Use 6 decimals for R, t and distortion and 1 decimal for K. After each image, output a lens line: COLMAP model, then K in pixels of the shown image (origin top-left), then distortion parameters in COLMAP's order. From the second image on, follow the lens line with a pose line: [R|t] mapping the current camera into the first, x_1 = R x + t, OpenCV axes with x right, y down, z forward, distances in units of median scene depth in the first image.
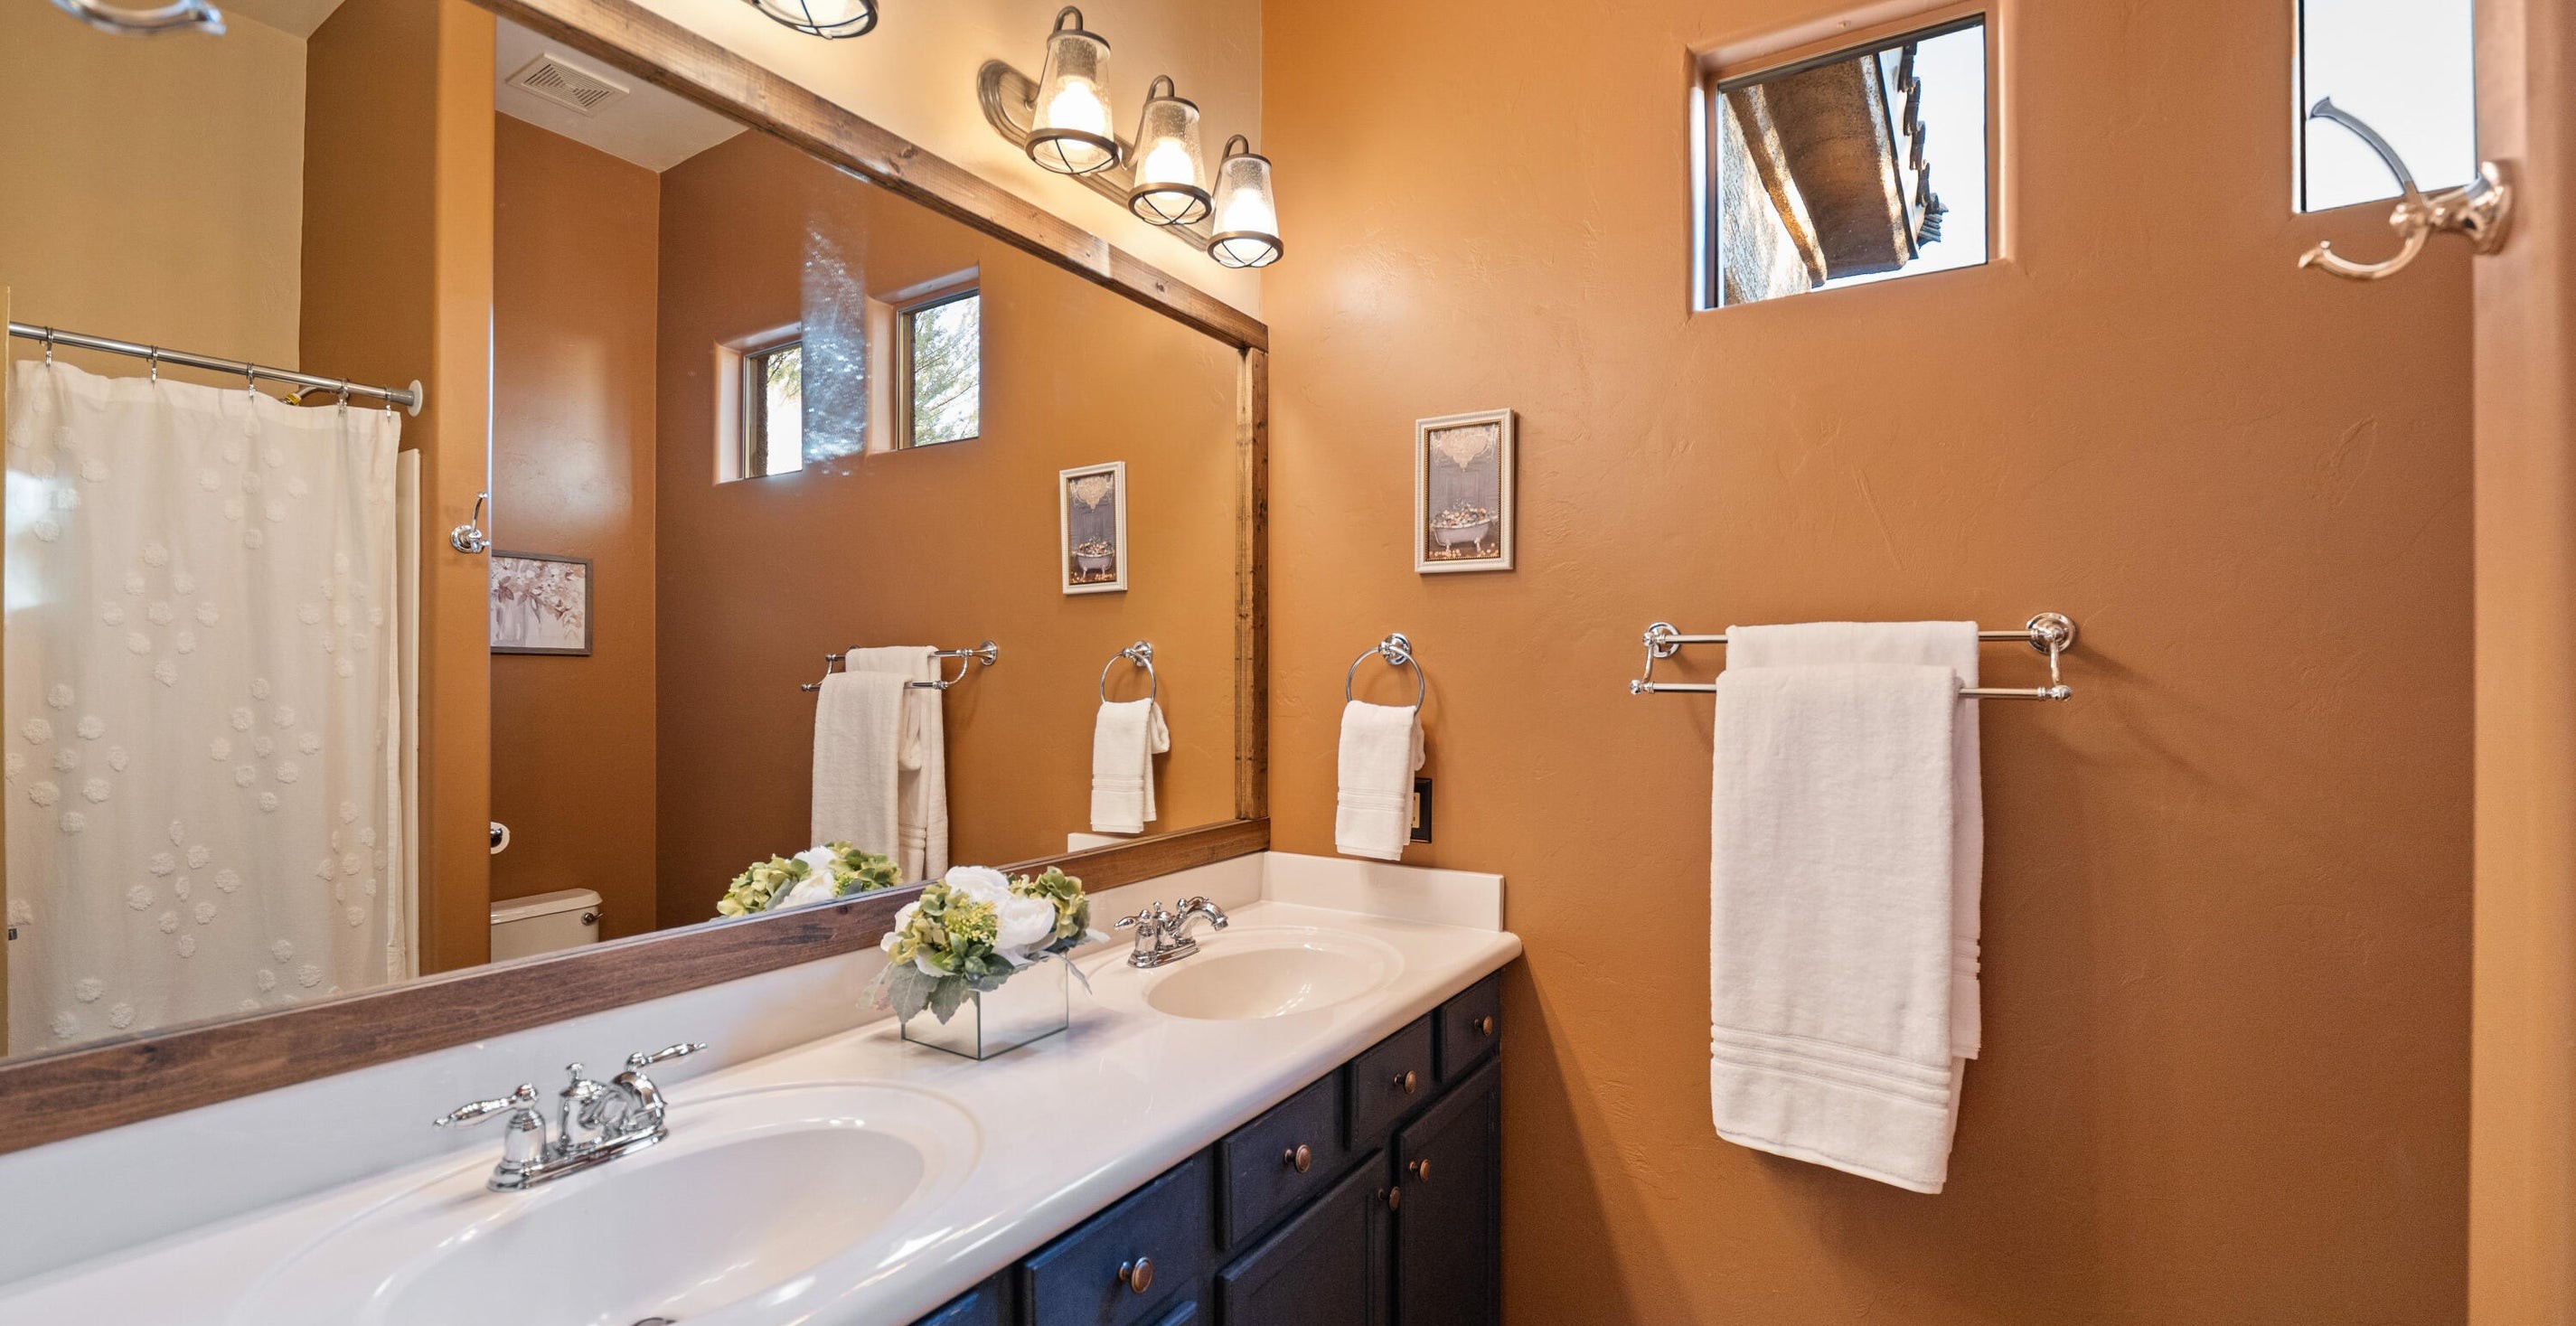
lens RADIAL K [[1081.2, 0, 1275.3], [0, 1081.2, 673.0], [0, 0, 1]] dist [-0.001250, -0.000223]
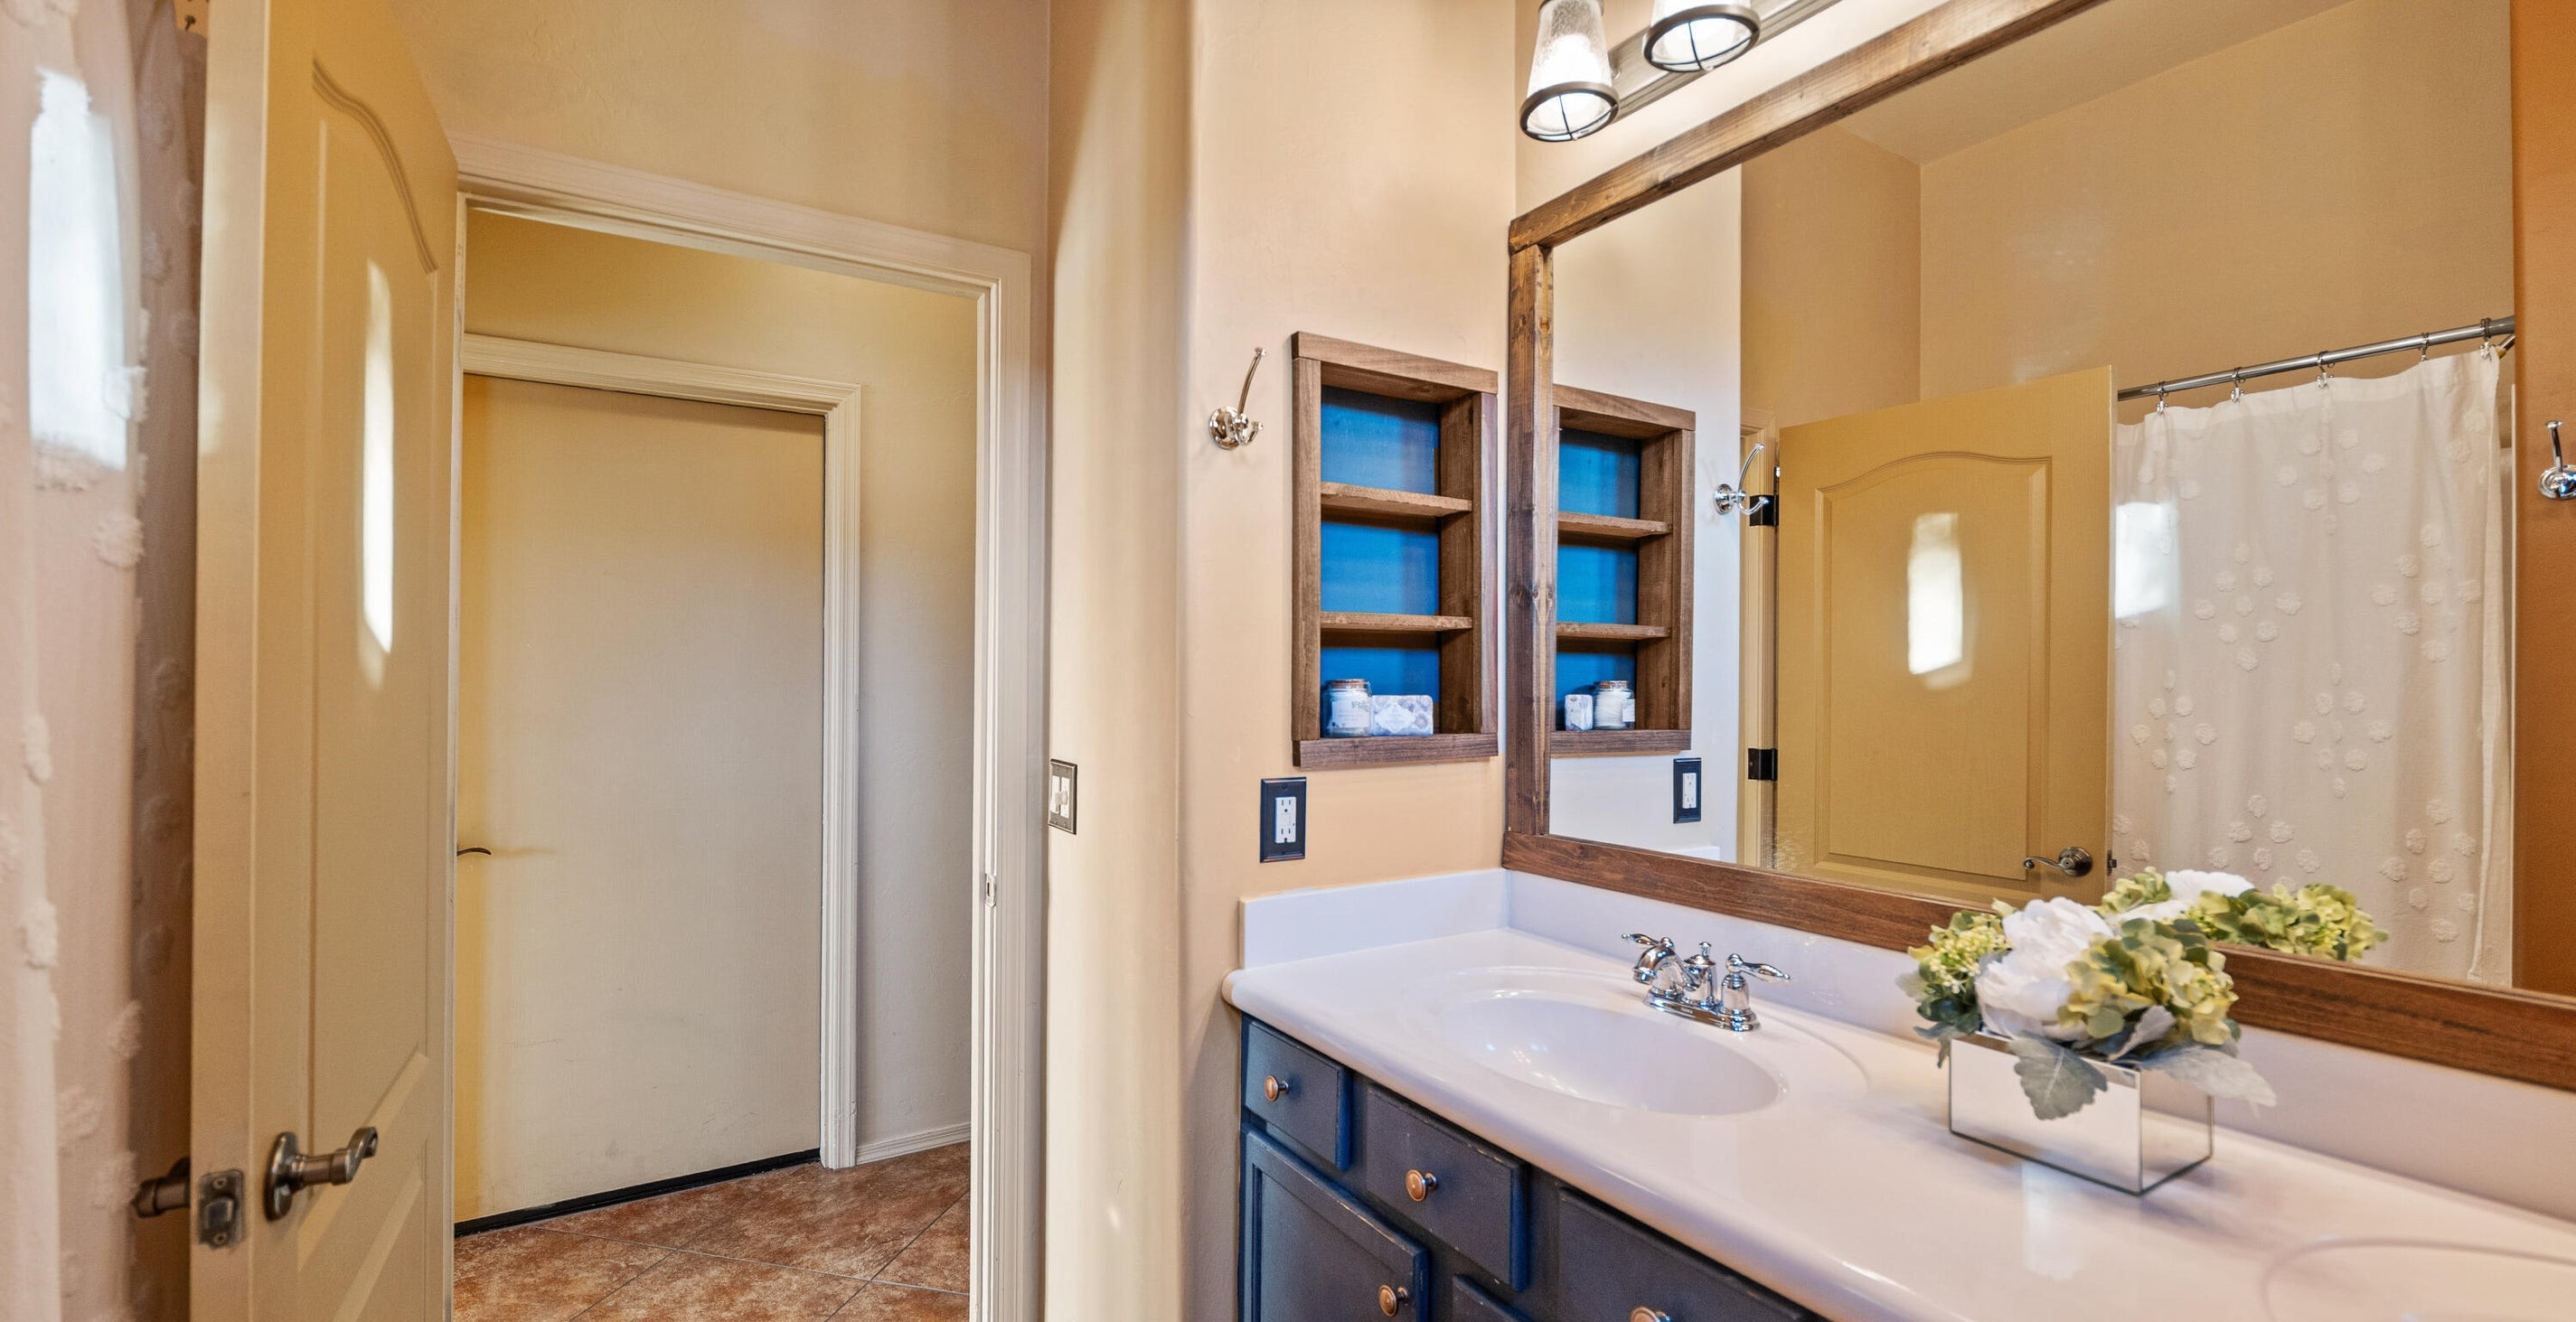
lens RADIAL K [[1081.0, 0, 1275.3], [0, 1081.0, 671.0], [0, 0, 1]] dist [-0.001250, -0.000223]
pose [[-0.408052, -0.006618, -0.912935, 0.604434], [0.000180, 0.999973, -0.007330, 0.031464], [0.912959, -0.003155, -0.408039, 0.831685]]
